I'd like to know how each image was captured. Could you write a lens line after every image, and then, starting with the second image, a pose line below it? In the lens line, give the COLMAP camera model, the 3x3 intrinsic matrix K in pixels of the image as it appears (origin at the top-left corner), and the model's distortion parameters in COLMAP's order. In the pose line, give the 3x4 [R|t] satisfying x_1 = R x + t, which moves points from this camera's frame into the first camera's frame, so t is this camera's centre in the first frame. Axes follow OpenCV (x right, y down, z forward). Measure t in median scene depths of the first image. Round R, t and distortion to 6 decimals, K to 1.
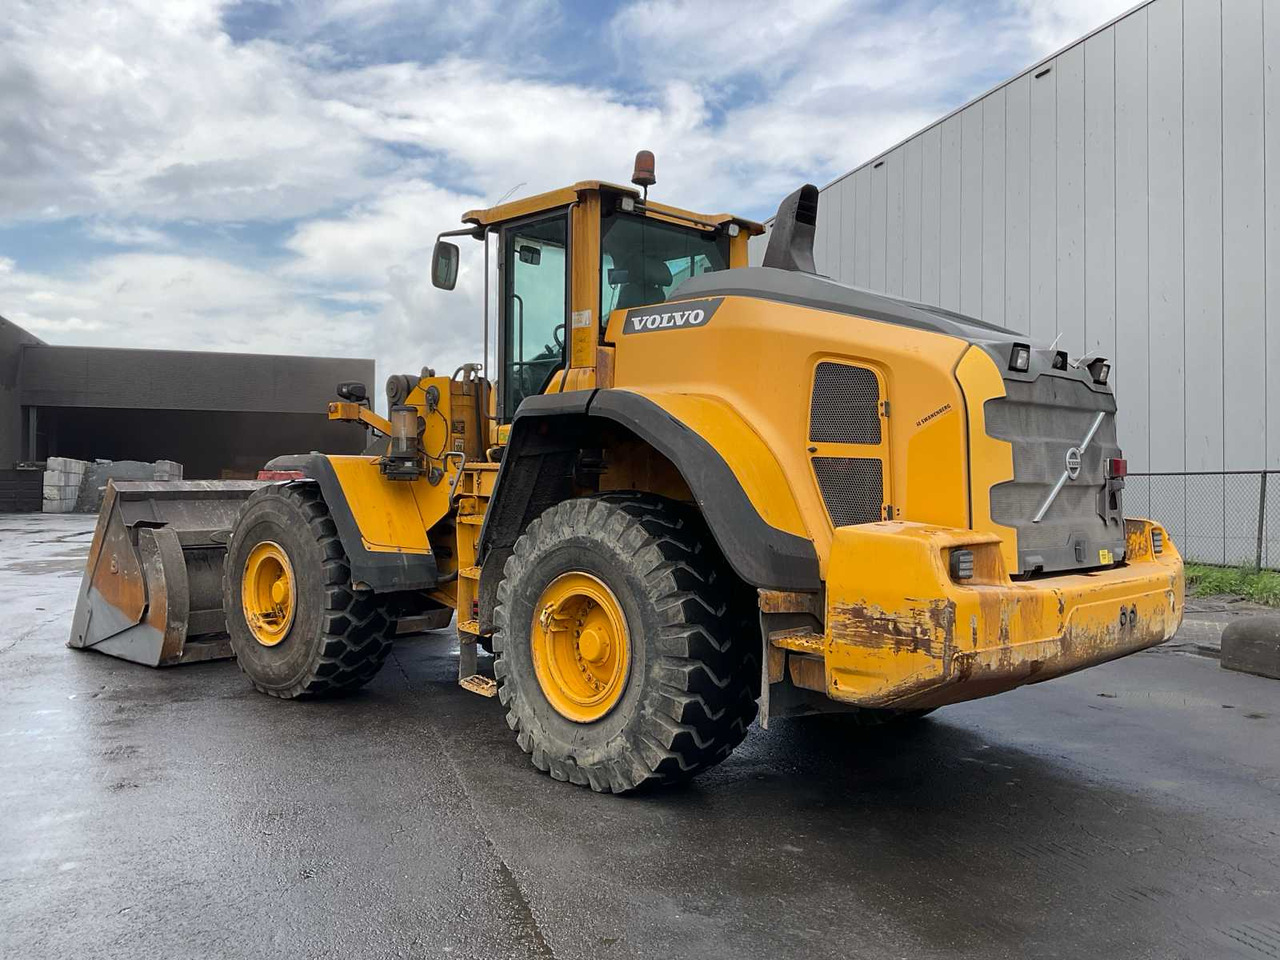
lens RADIAL K [[1036.7, 0, 620.8], [0, 1036.7, 512.9], [0, 0, 1]] dist [0.120666, -0.252955]
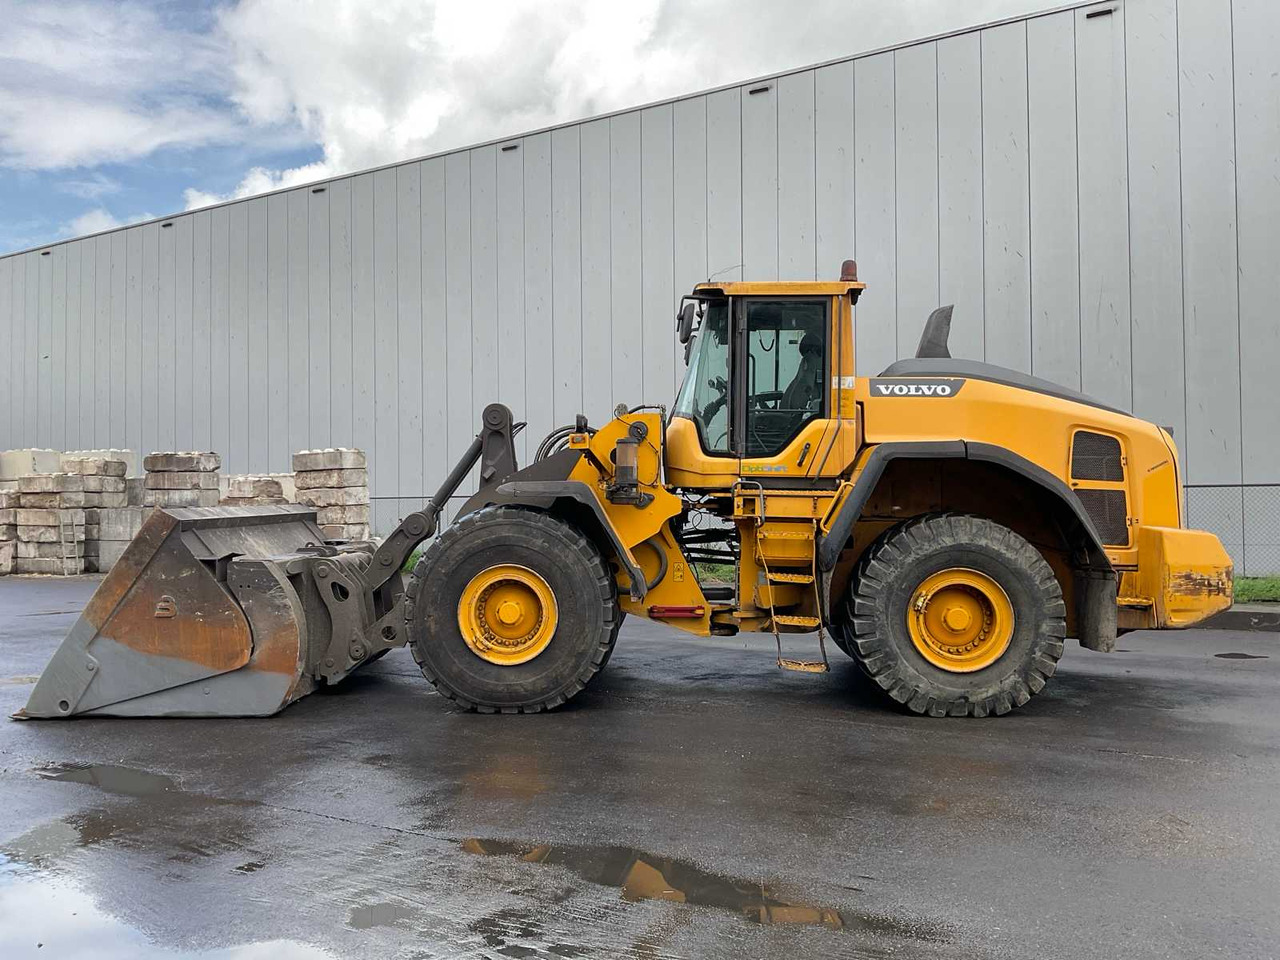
lens RADIAL K [[1036.7, 0, 620.8], [0, 1036.7, 512.9], [0, 0, 1]] dist [0.120666, -0.252955]
pose [[0.753959, -0.015498, 0.656739, -1.330650], [0.023858, 0.999708, -0.003798, -0.024566], [-0.656489, 0.018532, 0.754108, 0.214145]]
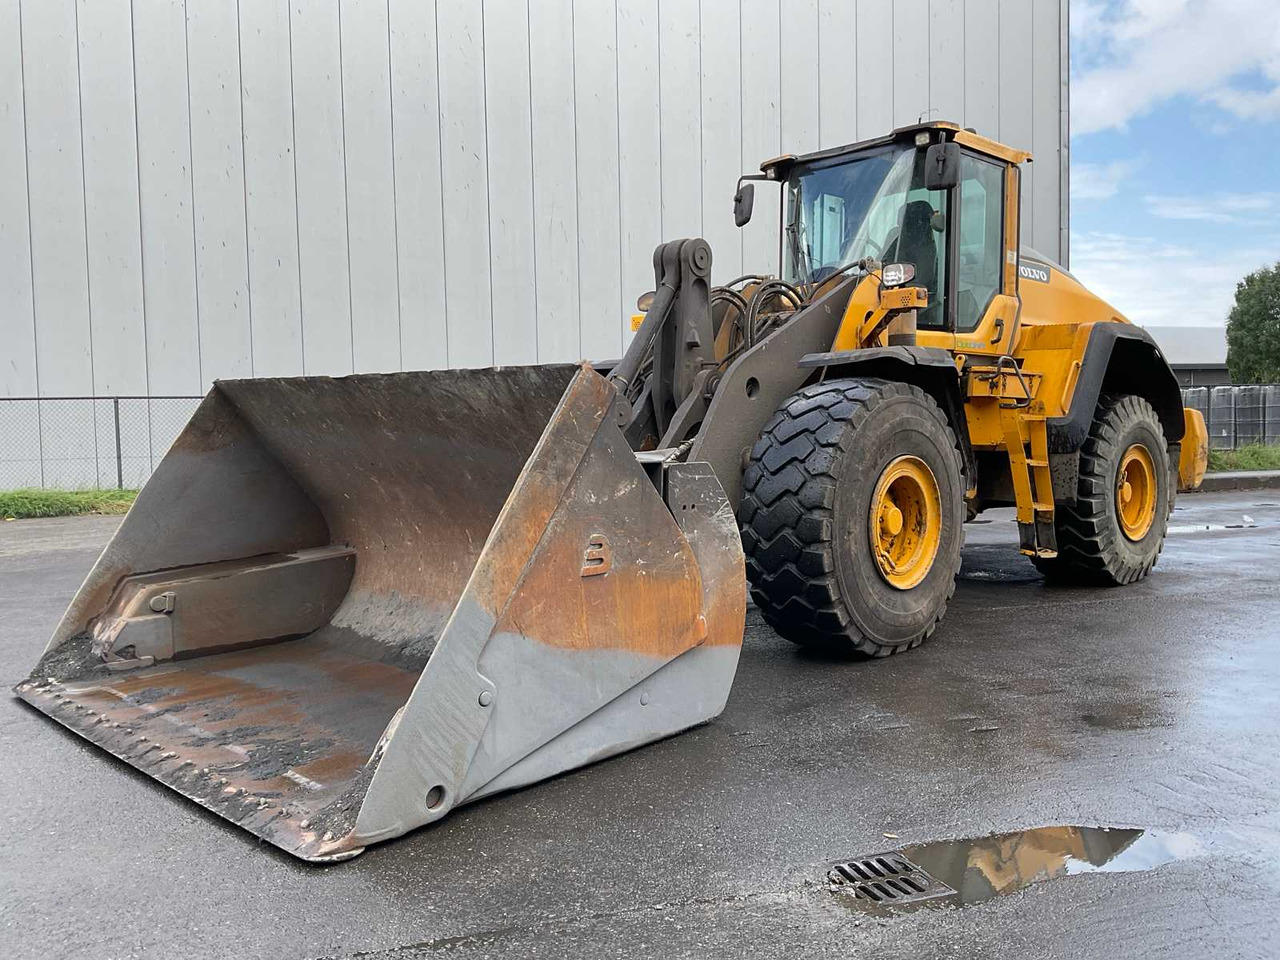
lens RADIAL K [[1036.7, 0, 620.8], [0, 1036.7, 512.9], [0, 0, 1]] dist [0.120666, -0.252955]
pose [[0.016258, -0.094078, 0.995432, -1.600338], [0.036229, 0.994965, 0.093443, -0.015024], [-0.999211, 0.034544, 0.019585, 1.724561]]
